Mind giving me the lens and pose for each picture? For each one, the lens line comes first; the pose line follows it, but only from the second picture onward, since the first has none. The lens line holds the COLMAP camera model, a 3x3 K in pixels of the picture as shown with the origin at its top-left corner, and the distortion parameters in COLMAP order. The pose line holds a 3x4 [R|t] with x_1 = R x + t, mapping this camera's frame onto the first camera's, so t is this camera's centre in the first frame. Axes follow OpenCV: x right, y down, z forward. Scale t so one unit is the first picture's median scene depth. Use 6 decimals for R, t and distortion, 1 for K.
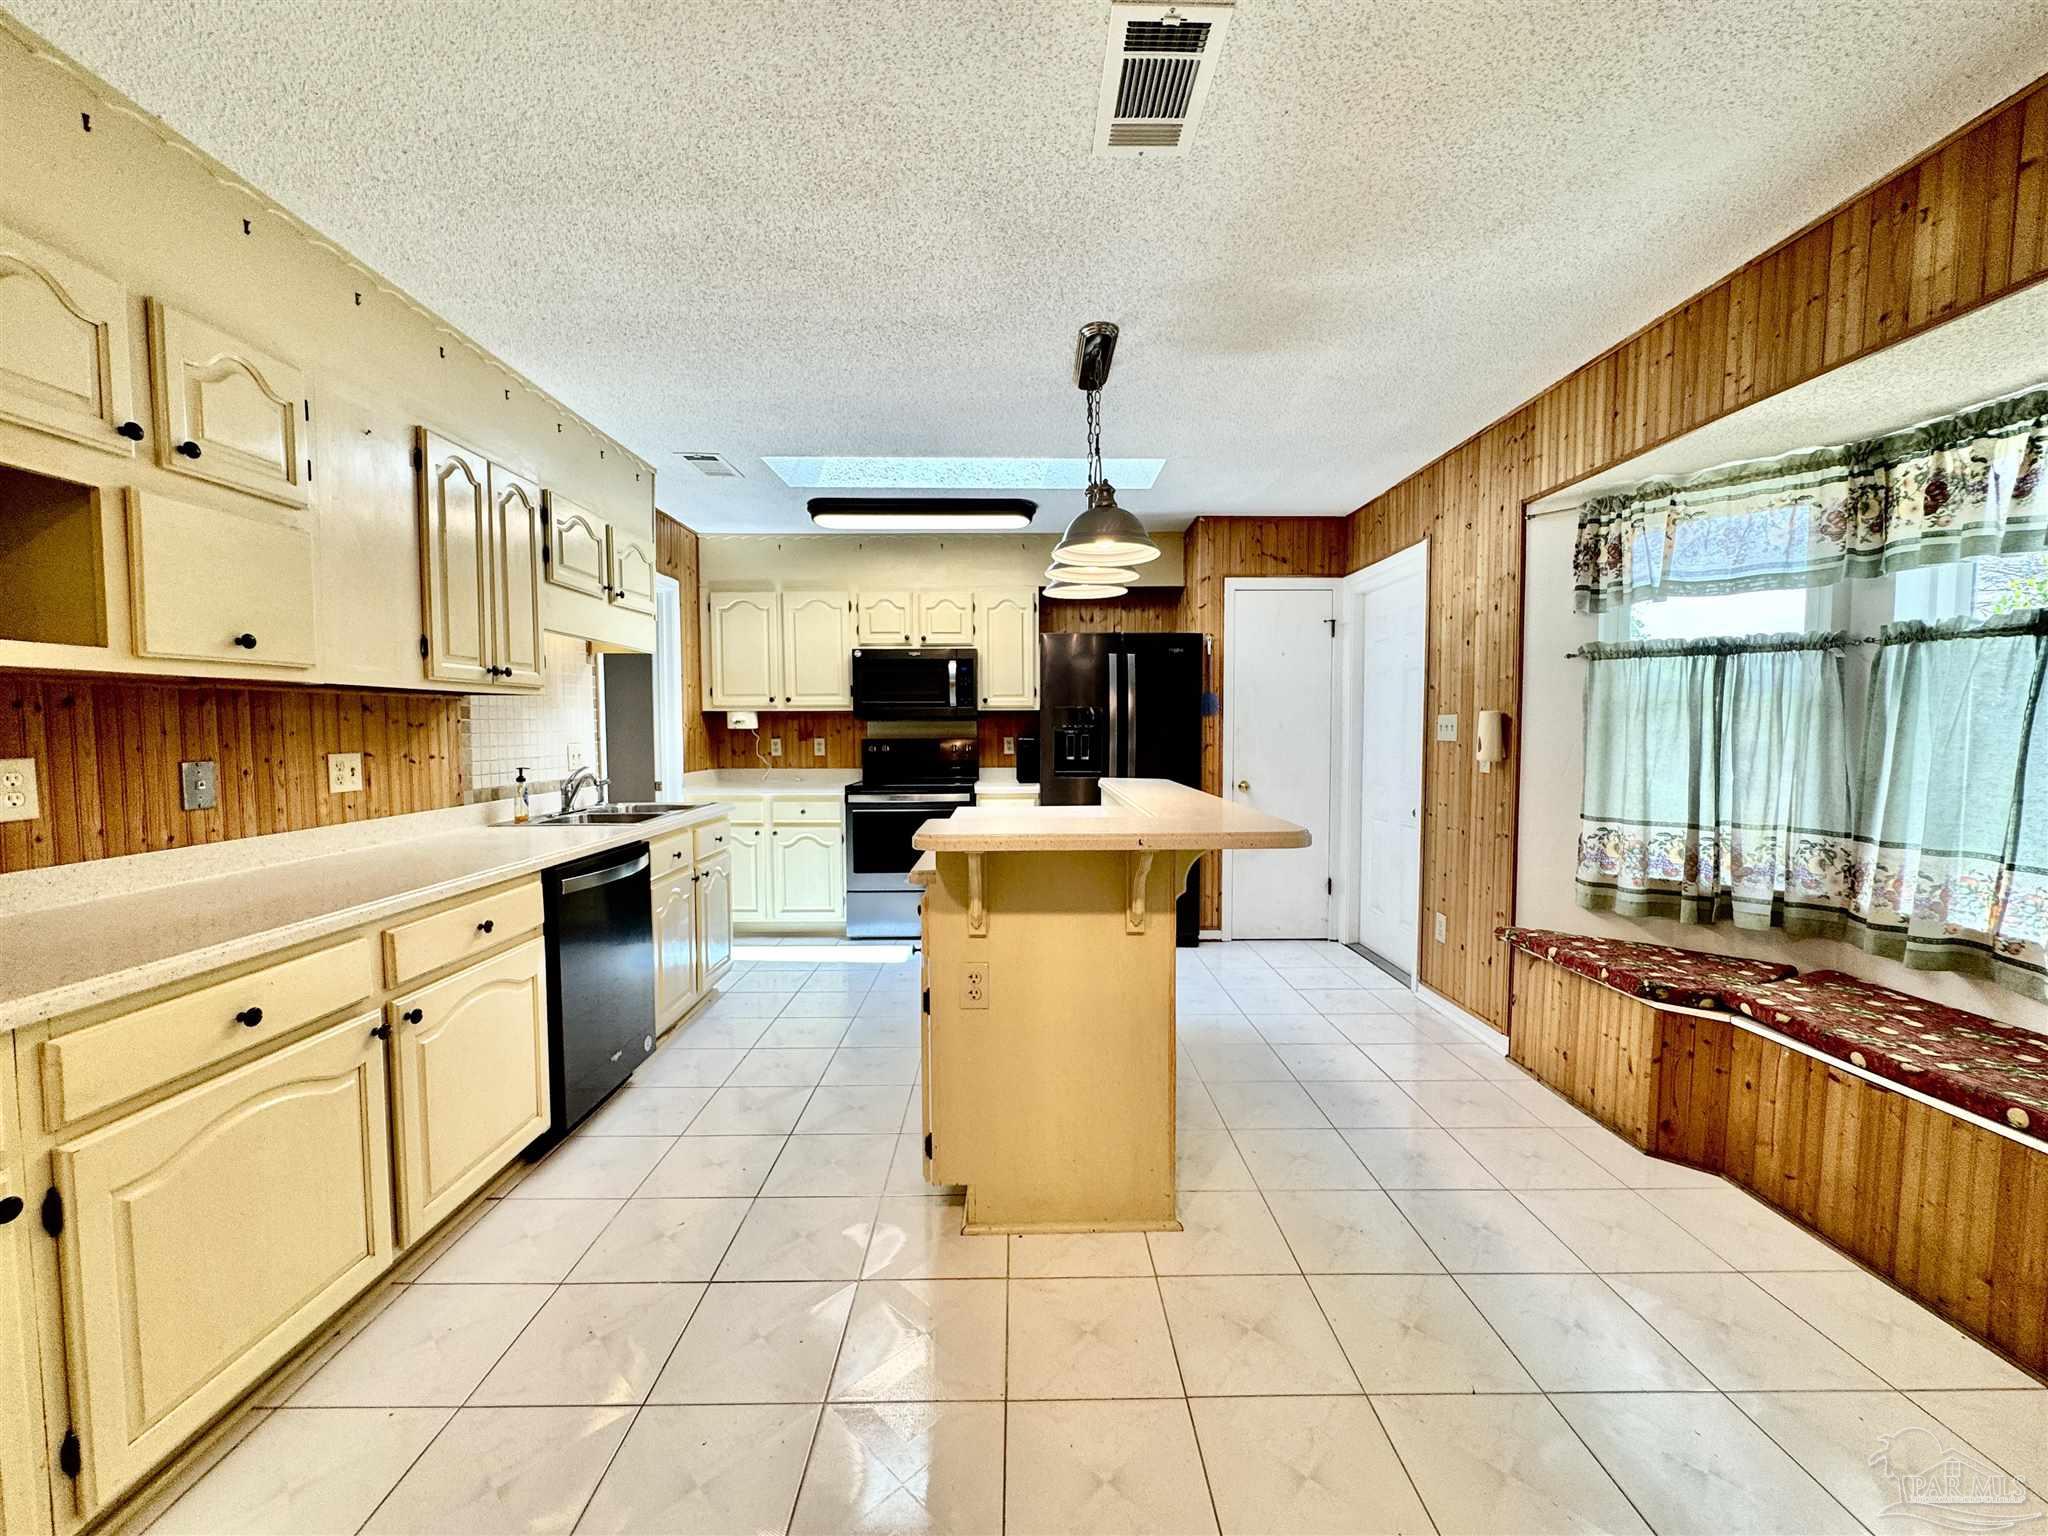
lens RADIAL K [[816.3, 0, 1015.5], [0, 816.3, 768.0], [0, 0, 1]] dist [-0.007291, 0.000211]
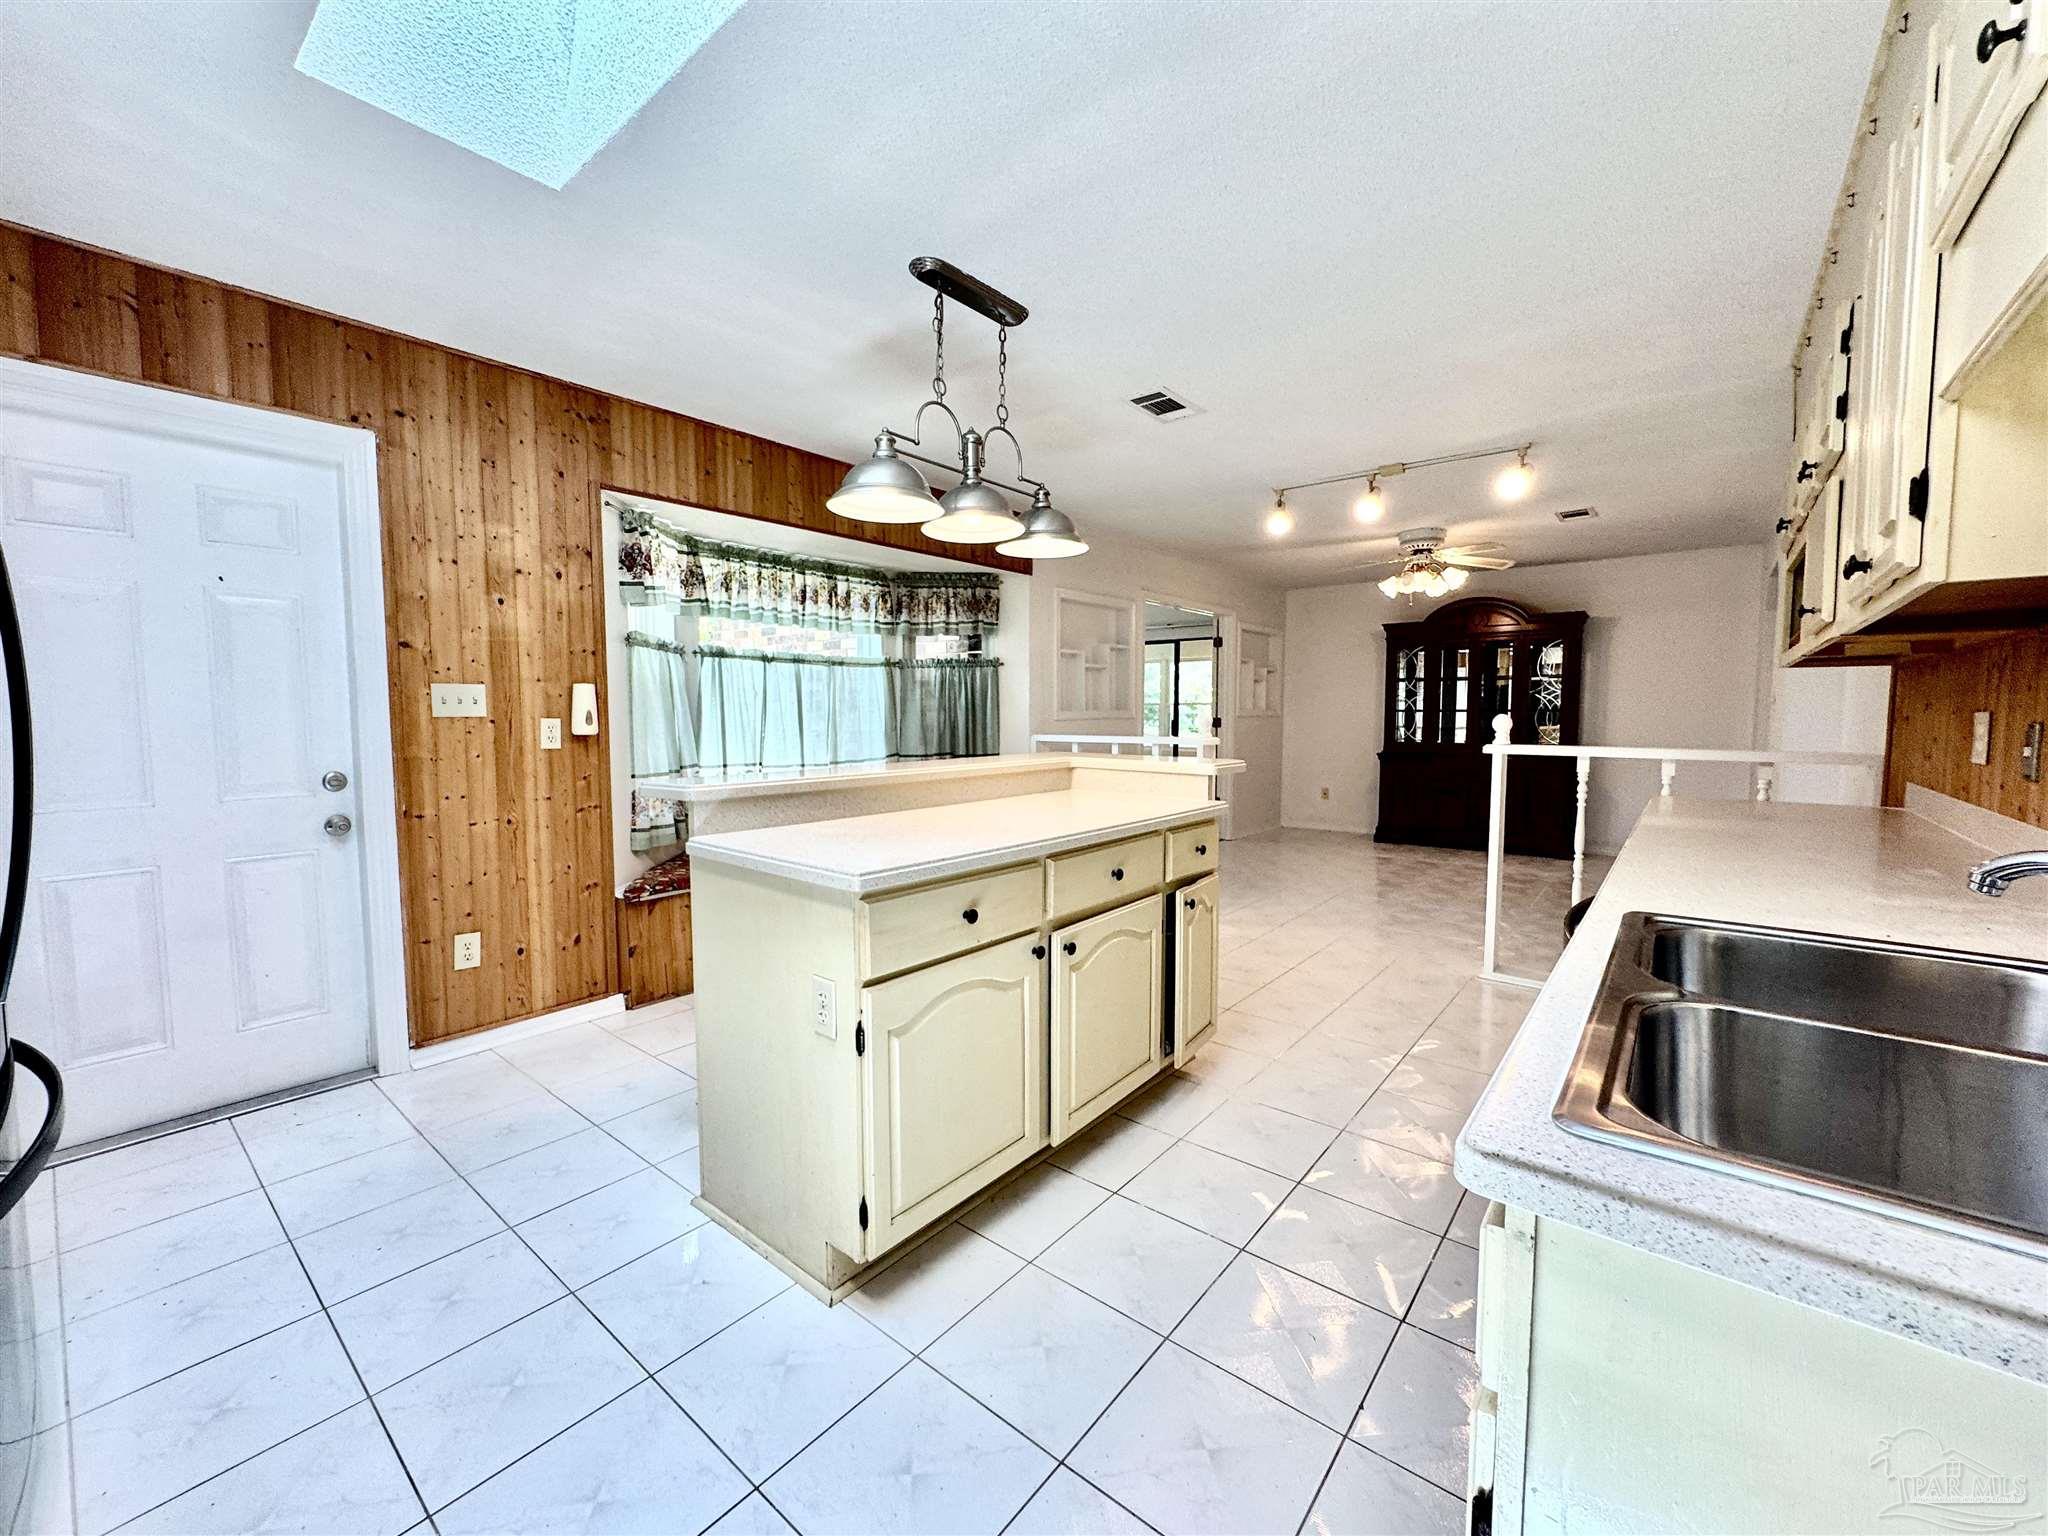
lens RADIAL K [[816.3, 0, 1040.6], [0, 816.3, 771.3], [0, 0, 1]] dist [-0.007291, 0.000211]
pose [[-0.774743, -0.041406, 0.630918, -0.534788], [0.038025, 0.992996, 0.111862, -0.061242], [-0.631131, 0.110655, -0.767743, 1.613144]]
